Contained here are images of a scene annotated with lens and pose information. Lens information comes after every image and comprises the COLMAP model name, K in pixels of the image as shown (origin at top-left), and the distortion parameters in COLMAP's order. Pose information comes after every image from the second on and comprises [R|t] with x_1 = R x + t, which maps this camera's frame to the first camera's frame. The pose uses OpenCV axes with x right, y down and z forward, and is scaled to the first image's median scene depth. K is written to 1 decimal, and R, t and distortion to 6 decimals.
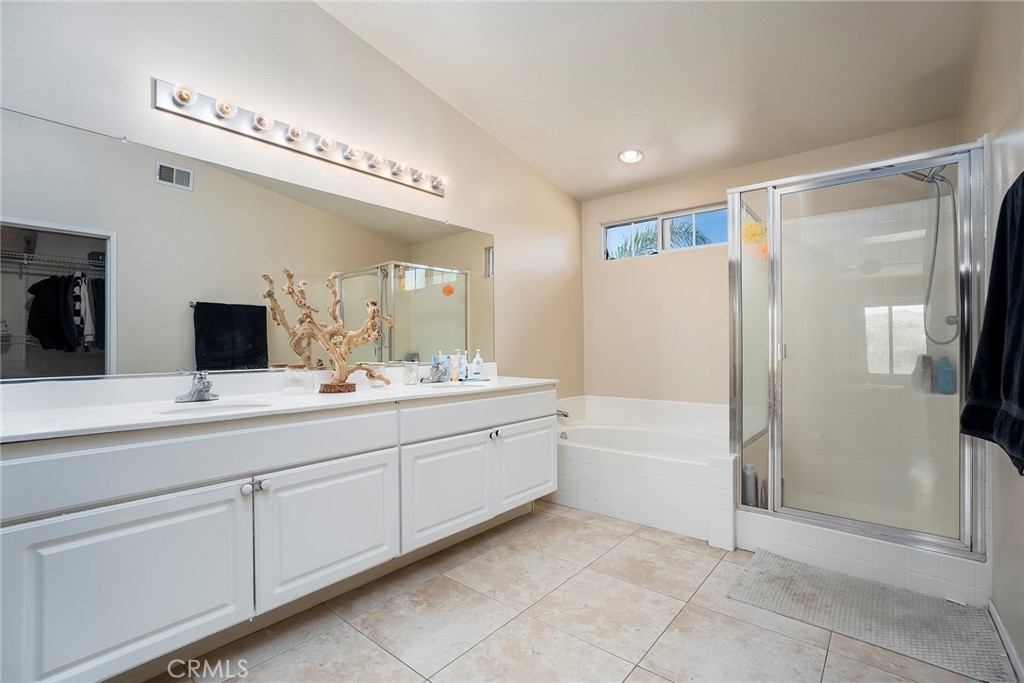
lens RADIAL K [[504.3, 0, 512.0], [0, 504.3, 341.5], [0, 0, 1]] dist [-0.002622, -0.000183]
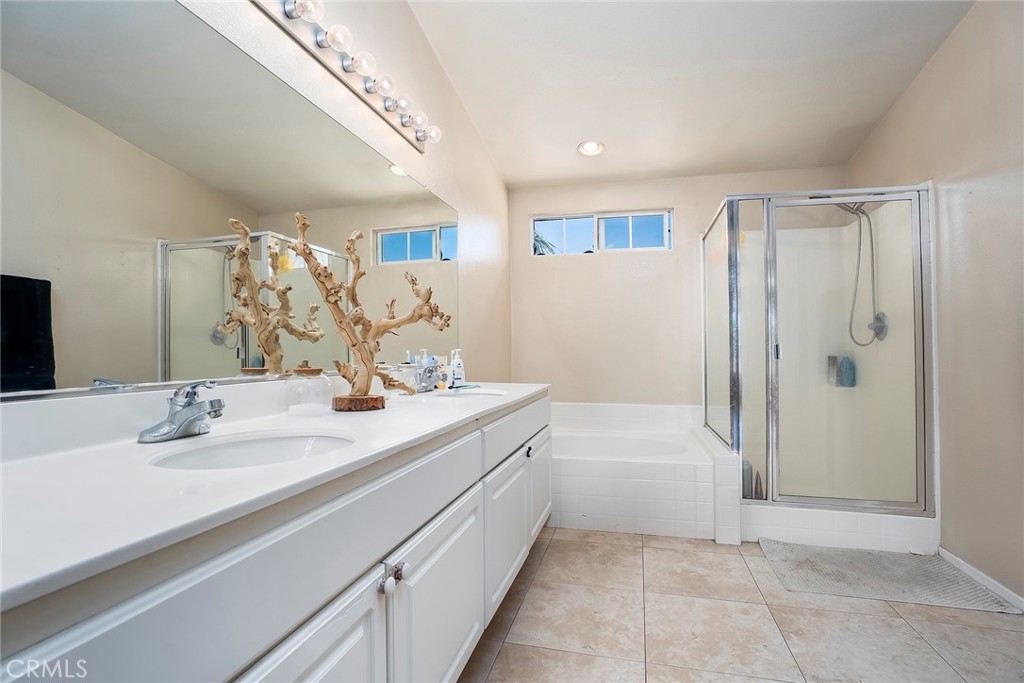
lens RADIAL K [[515.6, 0, 512.0], [0, 515.6, 341.5], [0, 0, 1]] dist [-0.018973, 0.001018]
pose [[0.882945, 0.013247, 0.469289, -0.475873], [-0.008354, 0.999887, -0.012506, 0.016847], [-0.469401, 0.007121, 0.882956, 0.292719]]
